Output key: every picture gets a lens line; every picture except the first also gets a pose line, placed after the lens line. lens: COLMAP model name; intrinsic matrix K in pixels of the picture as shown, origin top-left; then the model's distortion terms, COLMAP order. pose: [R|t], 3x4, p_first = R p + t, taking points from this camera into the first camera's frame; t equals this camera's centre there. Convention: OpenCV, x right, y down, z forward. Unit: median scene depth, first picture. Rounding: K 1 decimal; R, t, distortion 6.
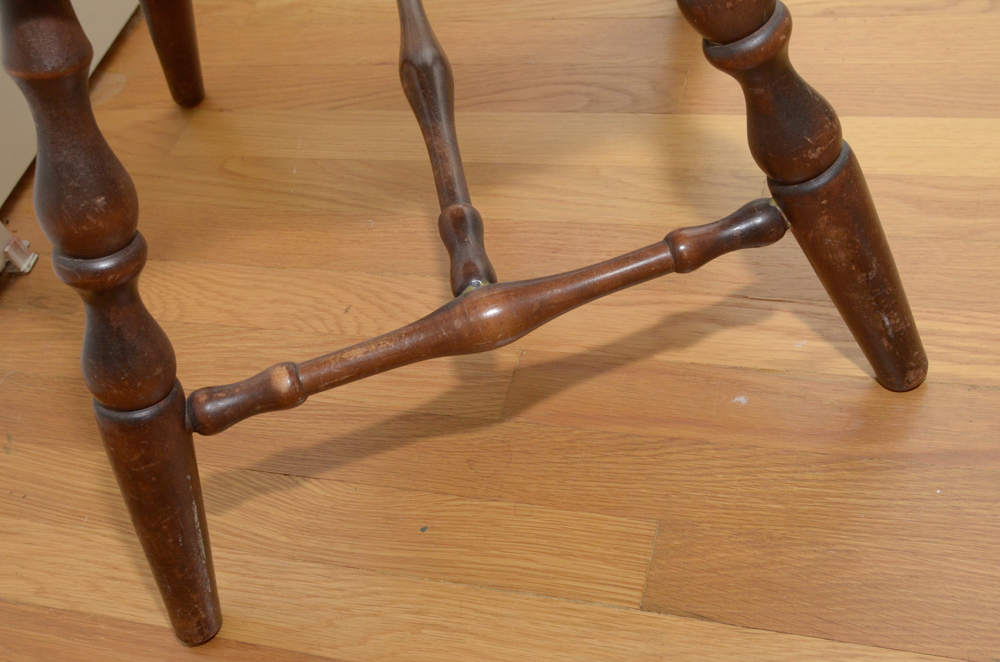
lens RADIAL K [[1261.9, 0, 500.0], [0, 1261.9, 331.0], [0, 0, 1]] dist [-0.006678, 0.064017]
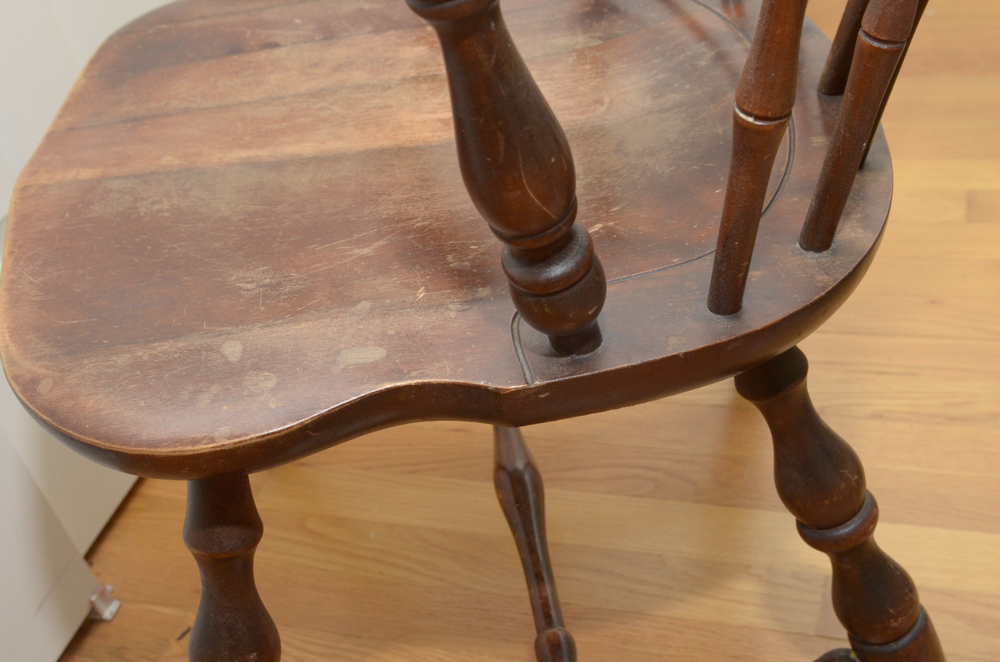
lens RADIAL K [[1261.9, 0, 500.0], [0, 1261.9, 331.0], [0, 0, 1]] dist [-0.006678, 0.064017]
pose [[0.998696, 0.051044, 0.000374, -0.069131], [-0.050104, 0.981666, -0.183905, -0.111766], [-0.009754, 0.183647, 0.982944, -0.075139]]
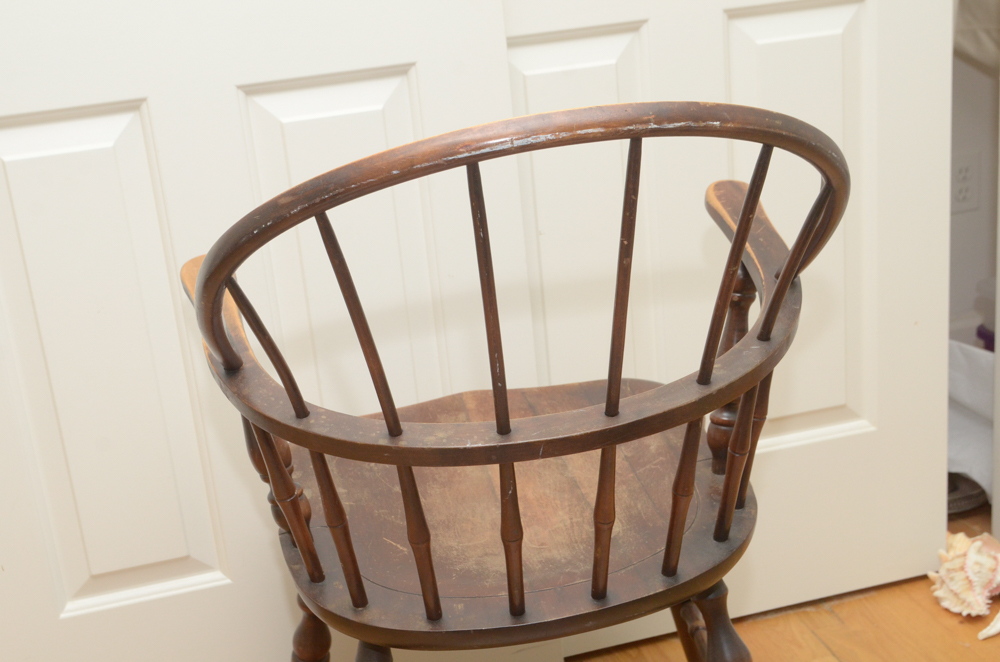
lens RADIAL K [[1440.3, 0, 500.0], [0, 1440.3, 331.0], [0, 0, 1]] dist [0.001323, -0.037230]
pose [[0.047186, 0.530502, -0.846370, 2.555036], [-0.699626, 0.622318, 0.351061, -2.103317], [0.712949, 0.575577, 0.400518, -0.151662]]
